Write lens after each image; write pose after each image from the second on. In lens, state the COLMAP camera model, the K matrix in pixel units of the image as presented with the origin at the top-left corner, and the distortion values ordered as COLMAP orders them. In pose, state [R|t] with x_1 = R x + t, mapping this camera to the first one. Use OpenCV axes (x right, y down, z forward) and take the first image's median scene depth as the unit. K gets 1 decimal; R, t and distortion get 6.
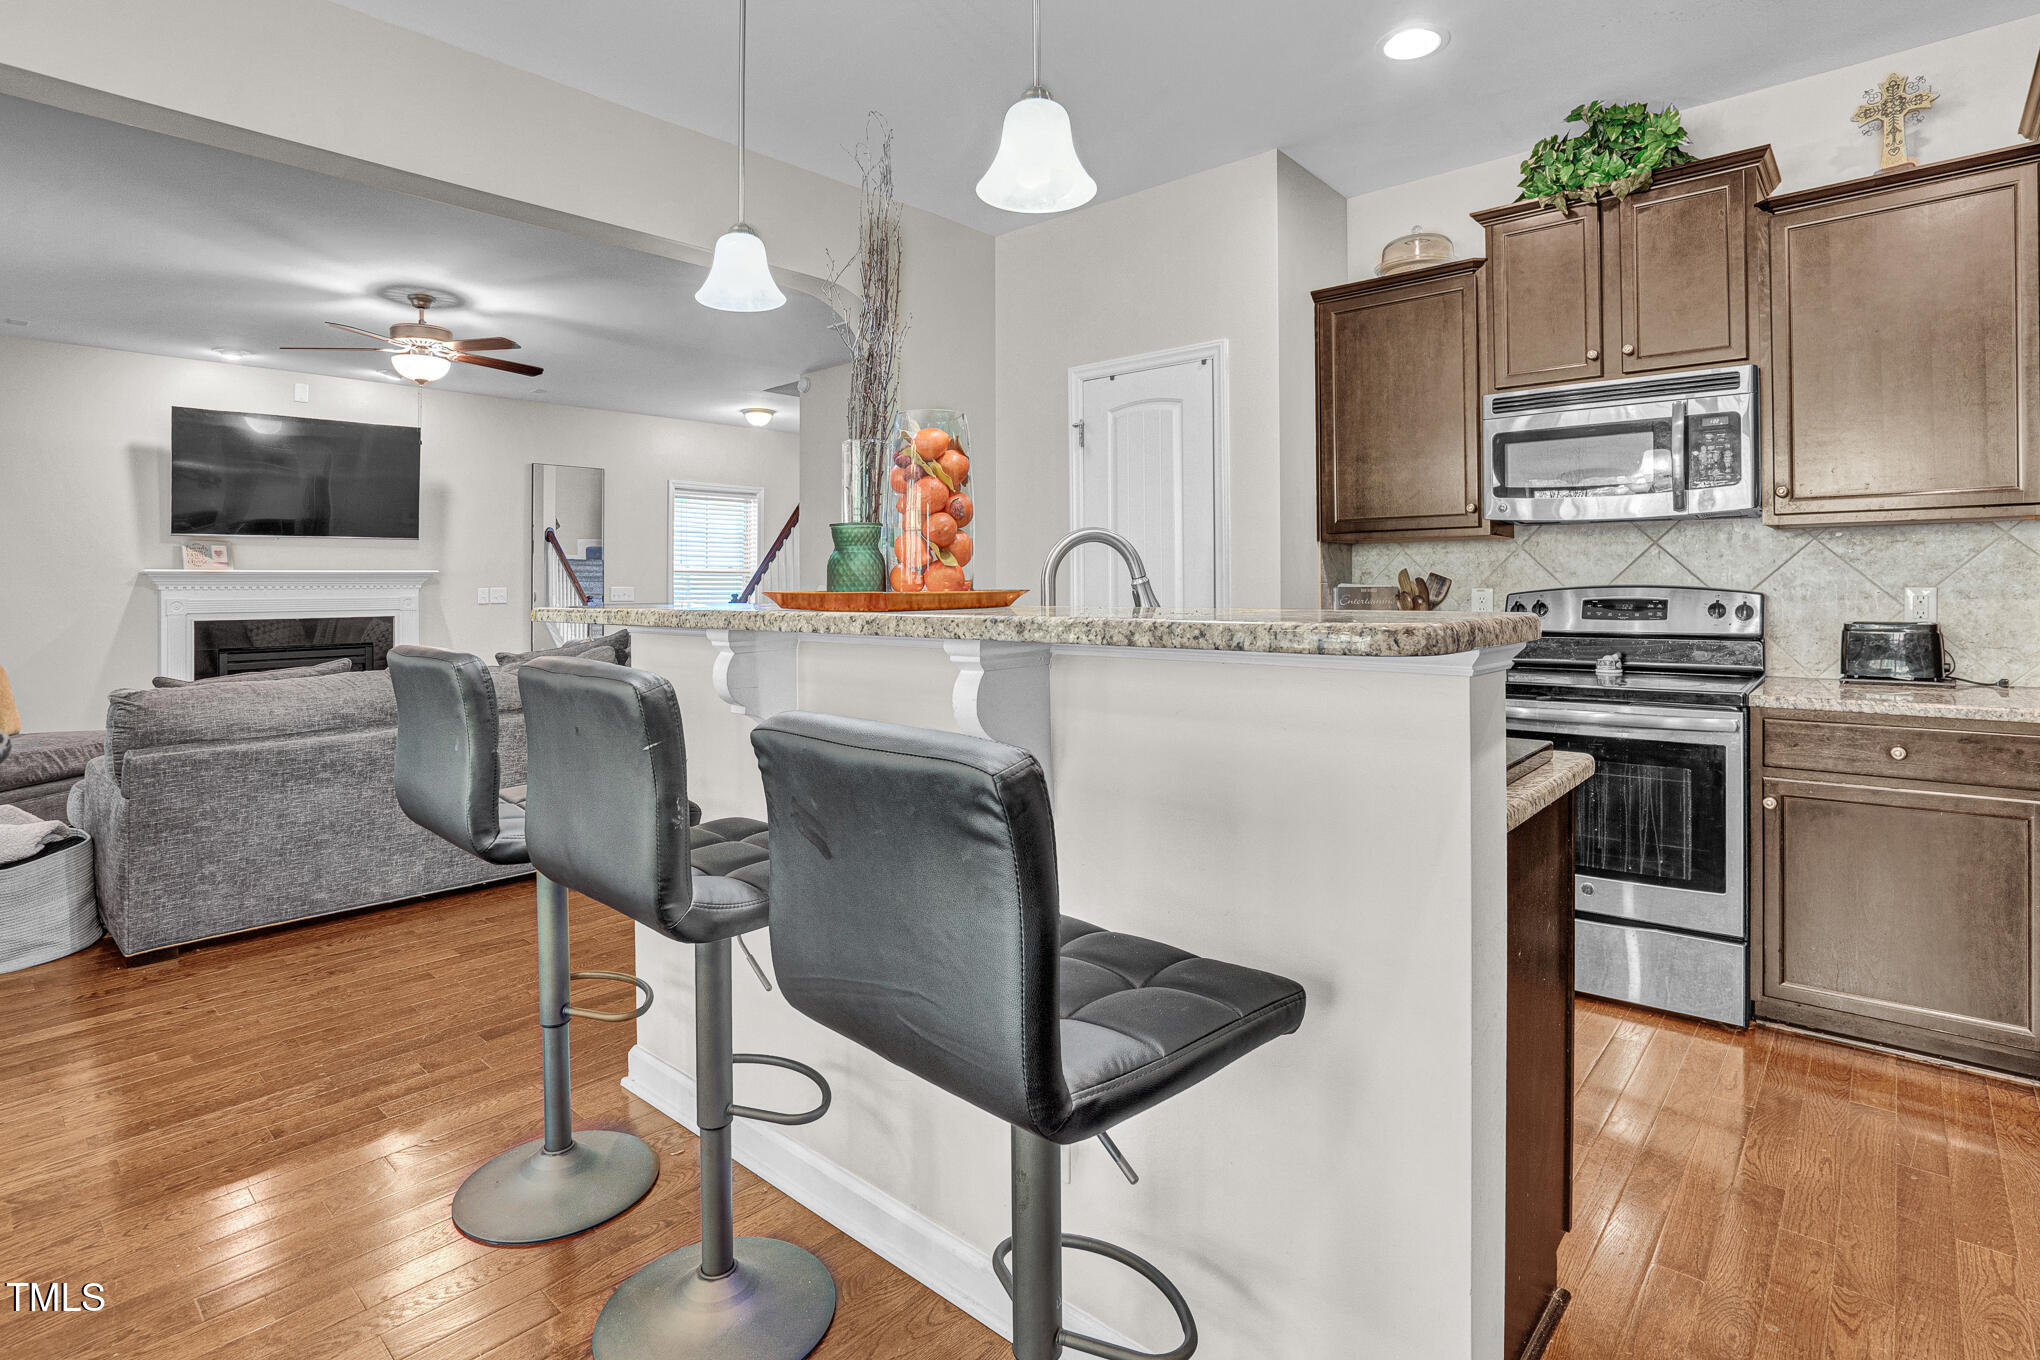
lens RADIAL K [[1014.5, 0, 1039.7], [0, 1014.5, 581.5], [0, 0, 1]] dist [-0.052381, 0.015586]
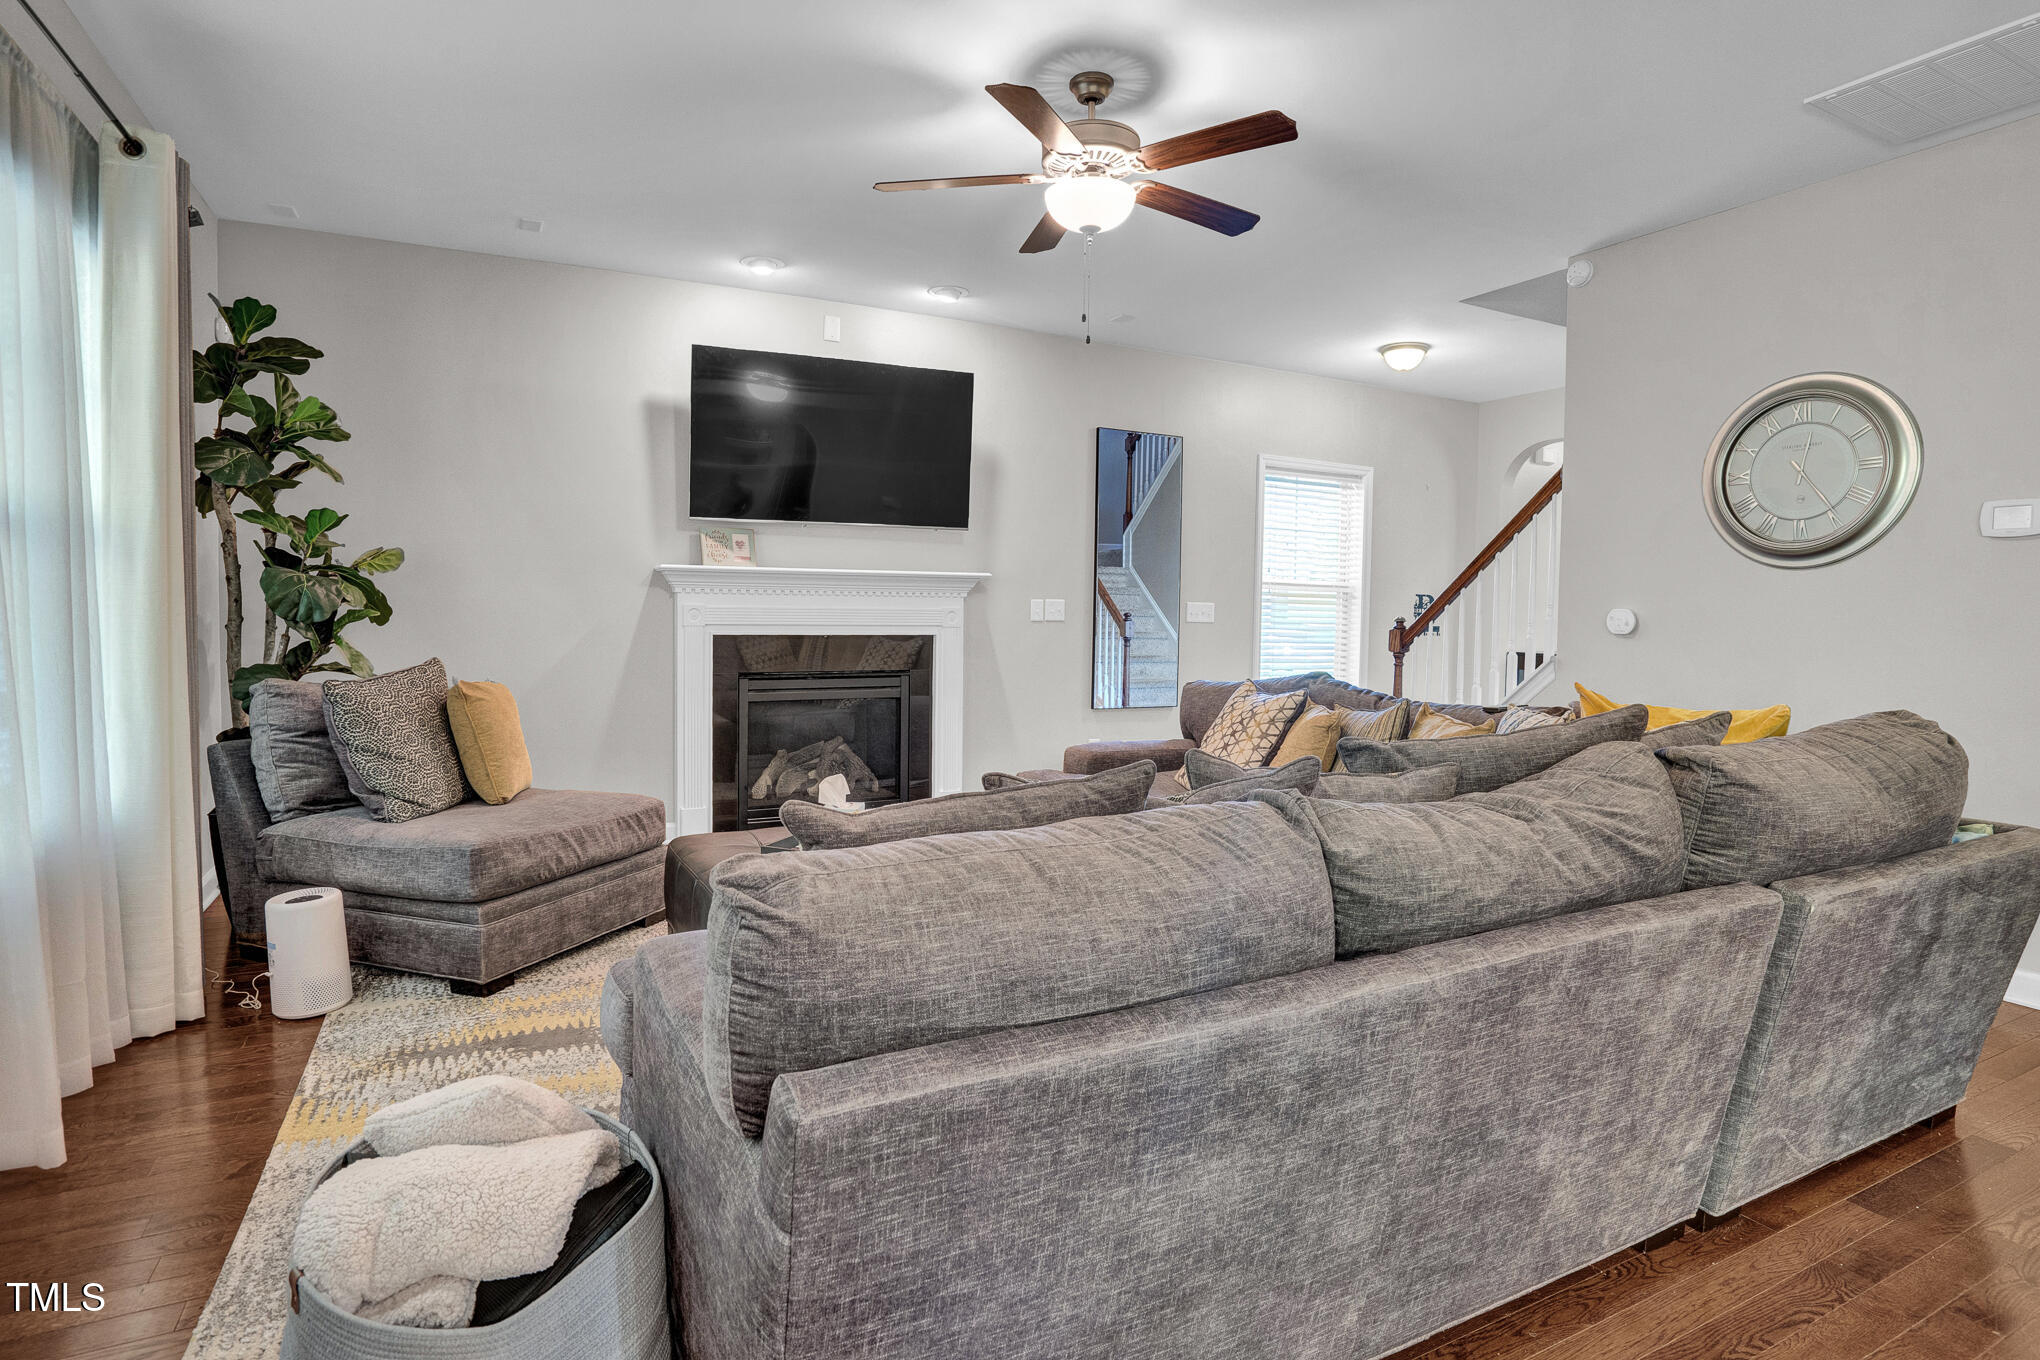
lens RADIAL K [[1014.5, 0, 1011.9], [0, 1014.5, 668.9], [0, 0, 1]] dist [-0.052381, 0.015586]
pose [[0.933636, 0.046742, -0.355160, -0.651409], [-0.023045, 0.997234, 0.070663, 0.011308], [0.357481, -0.057789, 0.932131, 0.632261]]
